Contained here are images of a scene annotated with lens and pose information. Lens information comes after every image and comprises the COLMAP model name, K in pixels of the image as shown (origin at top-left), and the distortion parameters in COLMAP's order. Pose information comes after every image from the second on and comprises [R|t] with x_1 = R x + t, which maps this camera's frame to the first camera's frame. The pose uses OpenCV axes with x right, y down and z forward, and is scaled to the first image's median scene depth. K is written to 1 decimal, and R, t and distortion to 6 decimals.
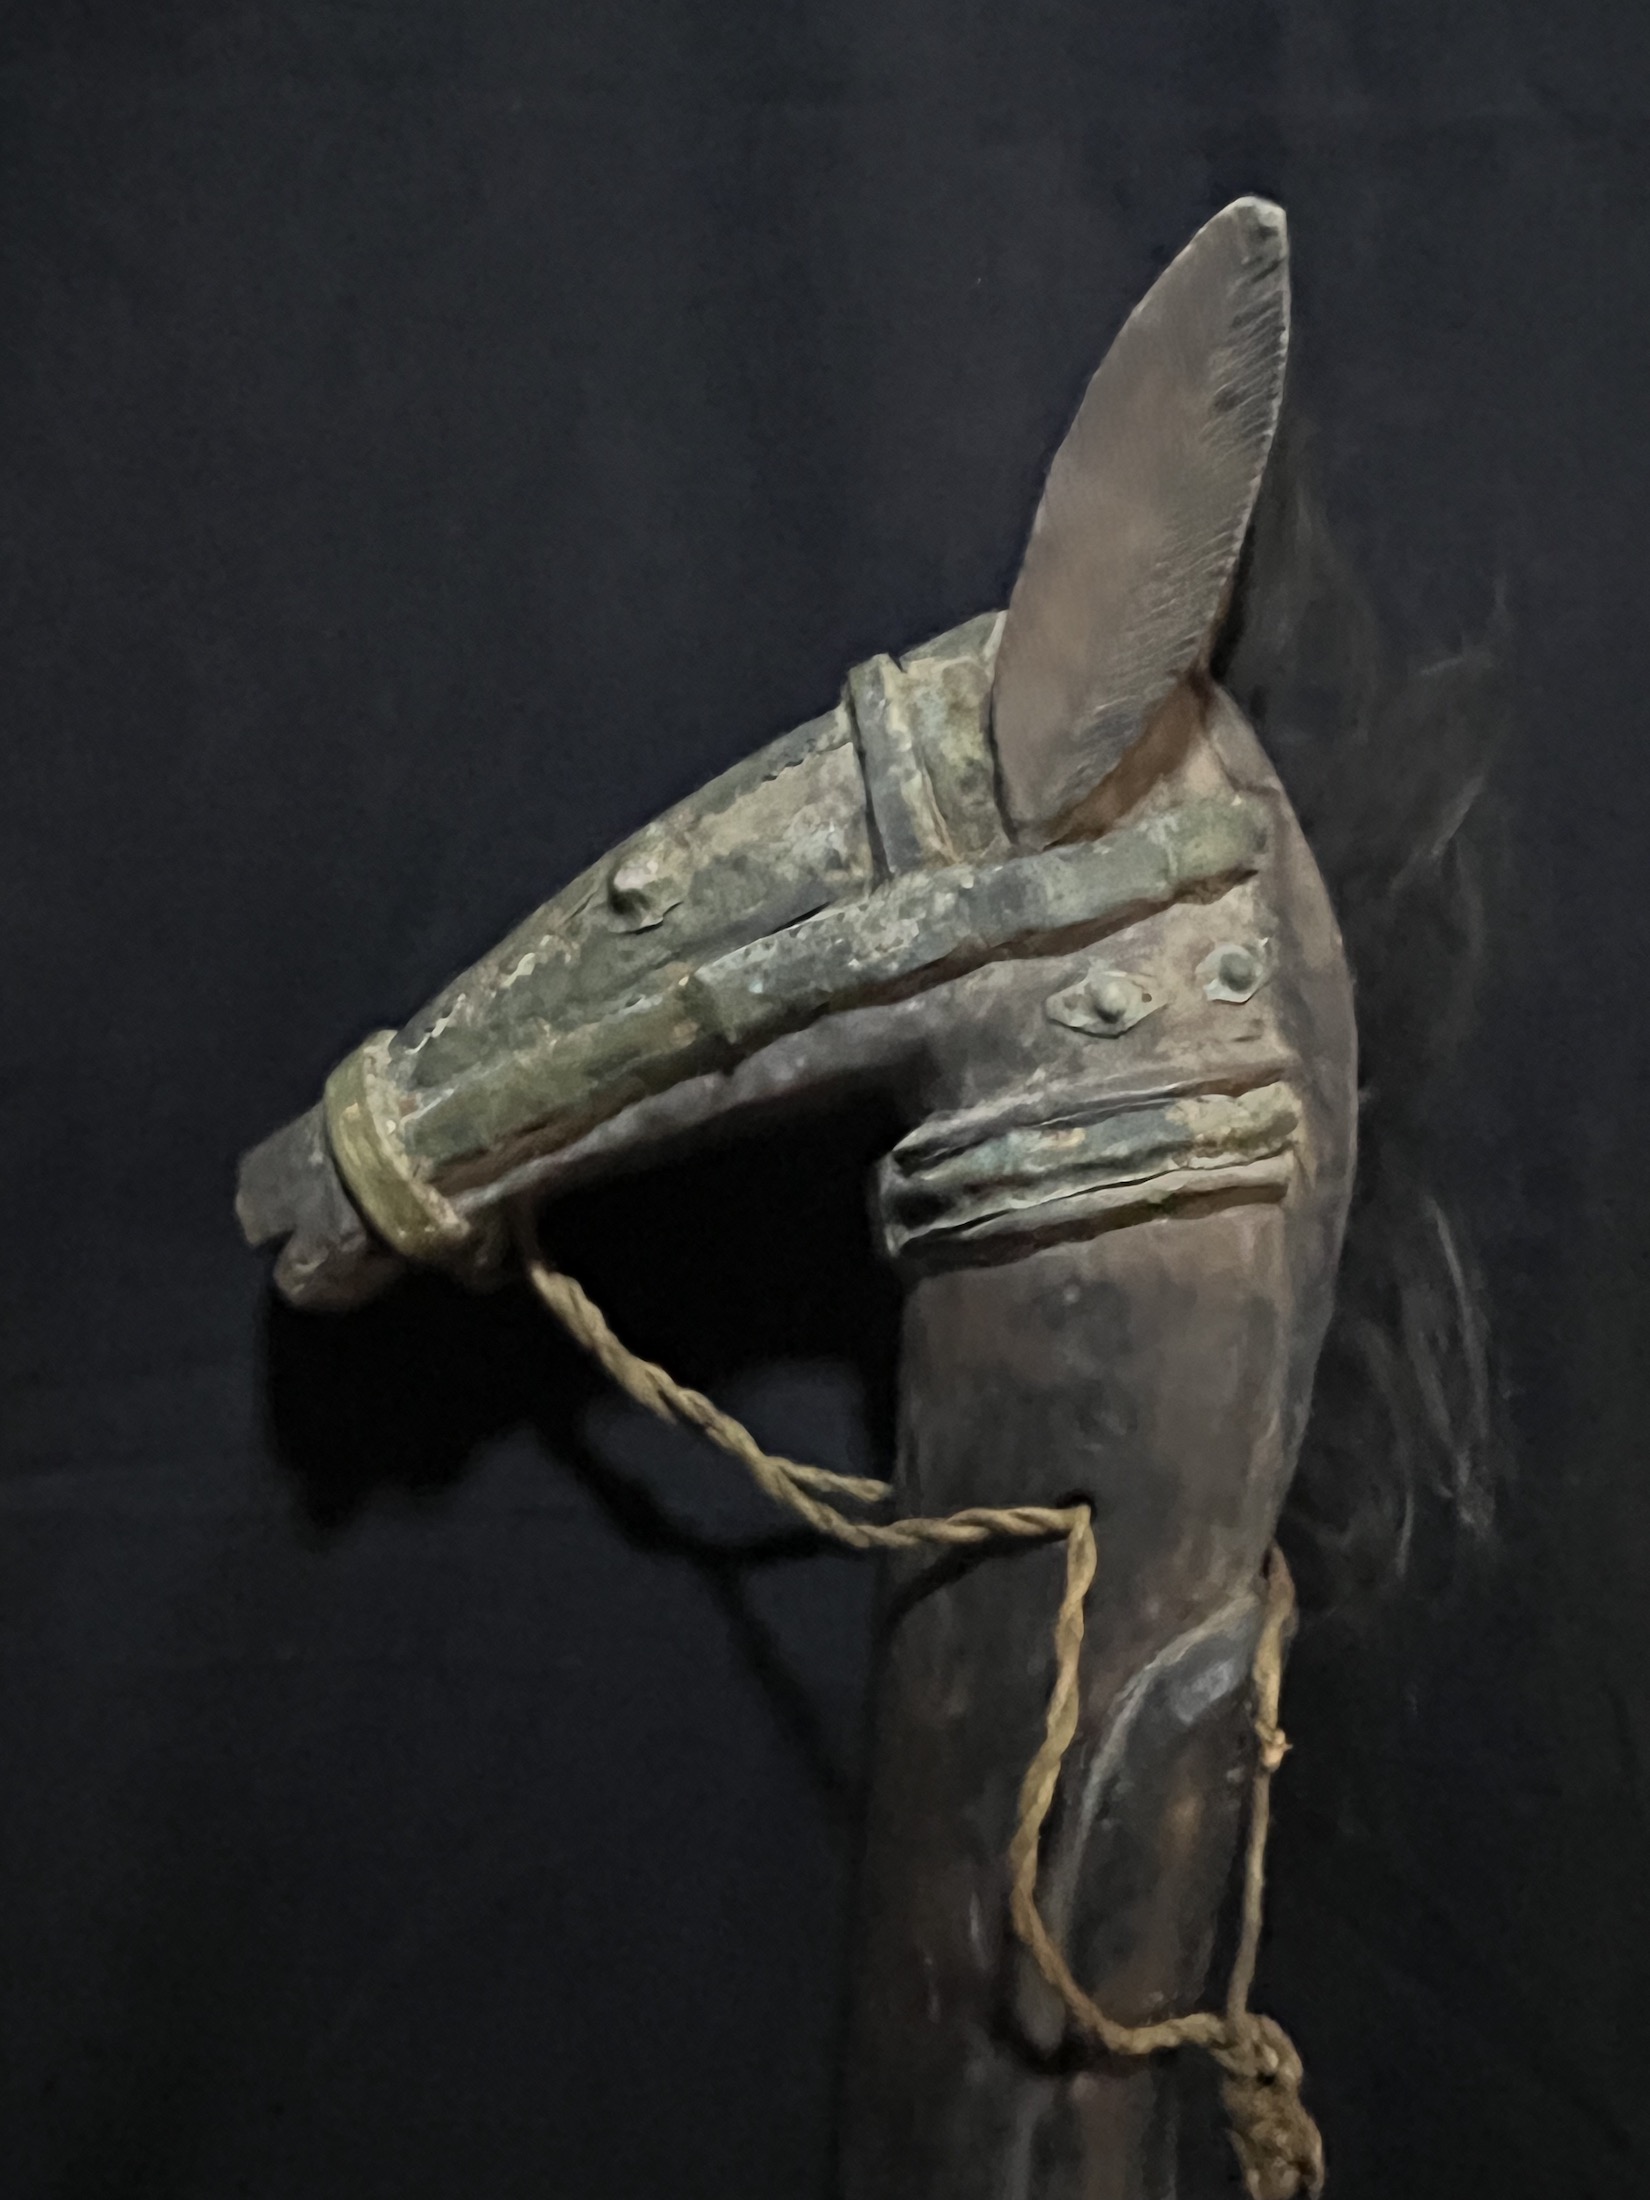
lens RADIAL K [[1675.1, 0, 825.0], [0, 1675.1, 1100.0], [0, 0, 1]] dist [-0.000758, -0.005026]
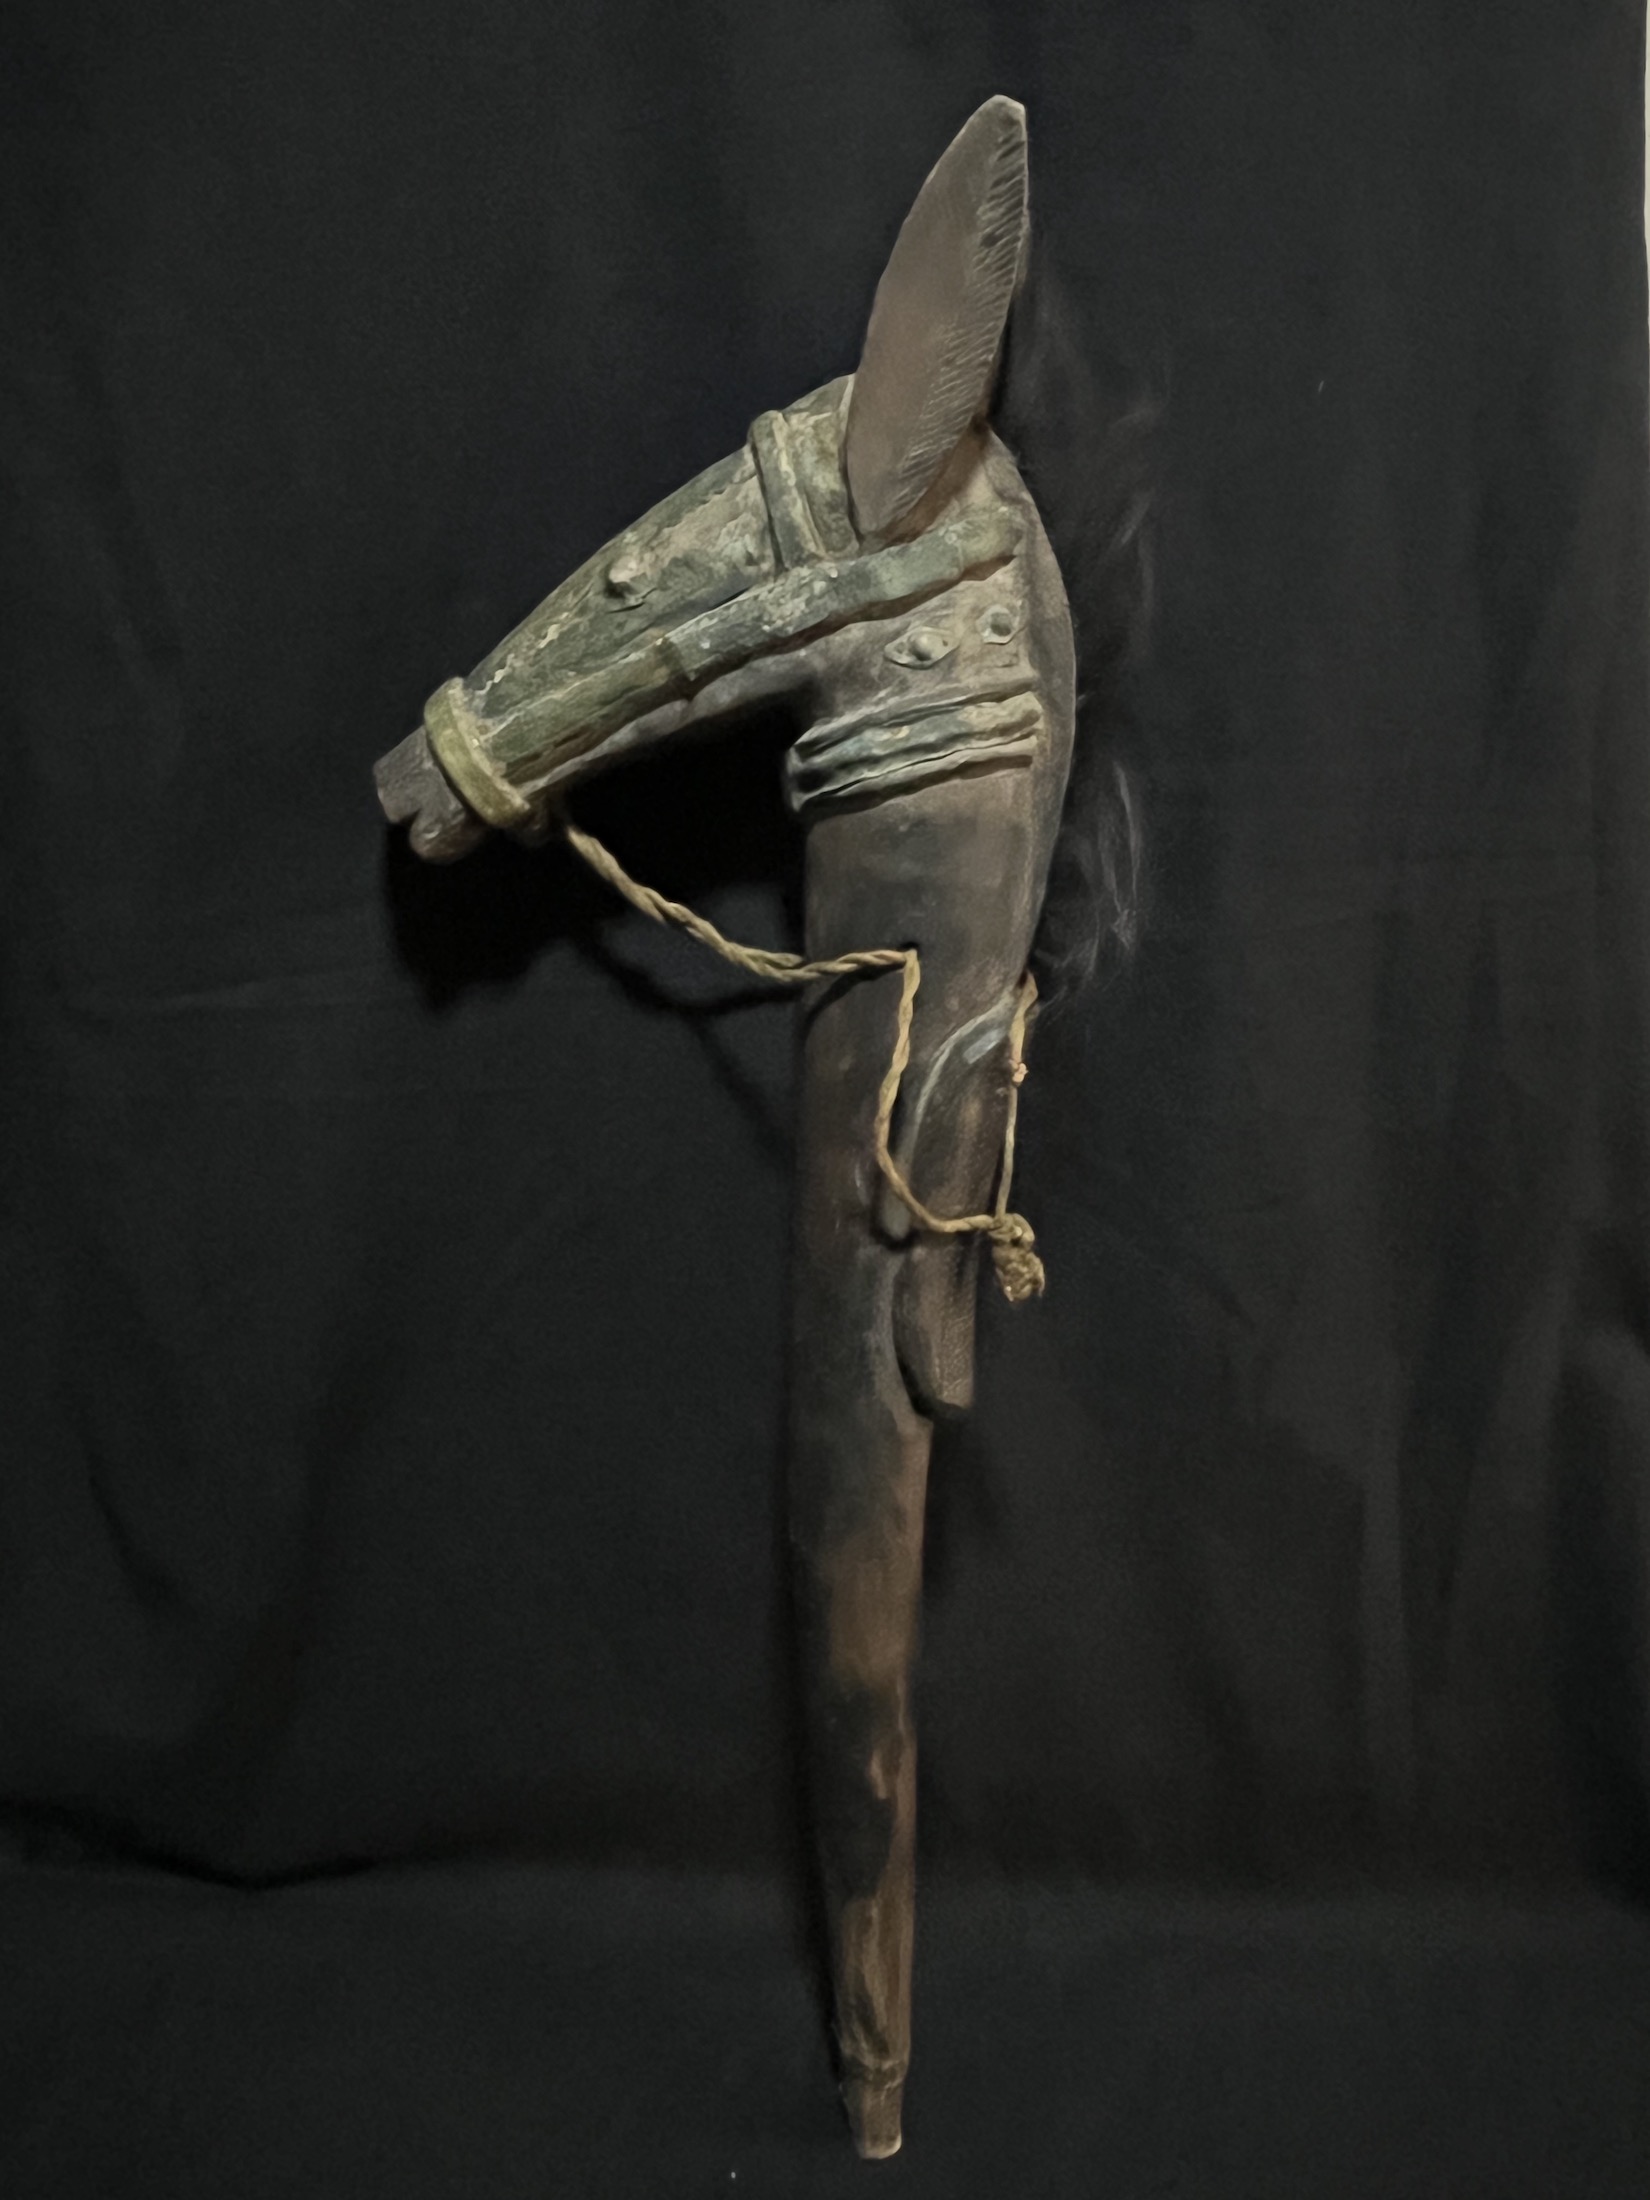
lens RADIAL K [[1675.1, 0, 825.0], [0, 1675.1, 1100.0], [0, 0, 1]] dist [-0.000758, -0.005026]
pose [[0.997151, -0.052822, 0.053851, -0.036542], [0.038765, 0.971251, 0.234879, -0.015958], [-0.064709, -0.232122, 0.970532, -0.673134]]
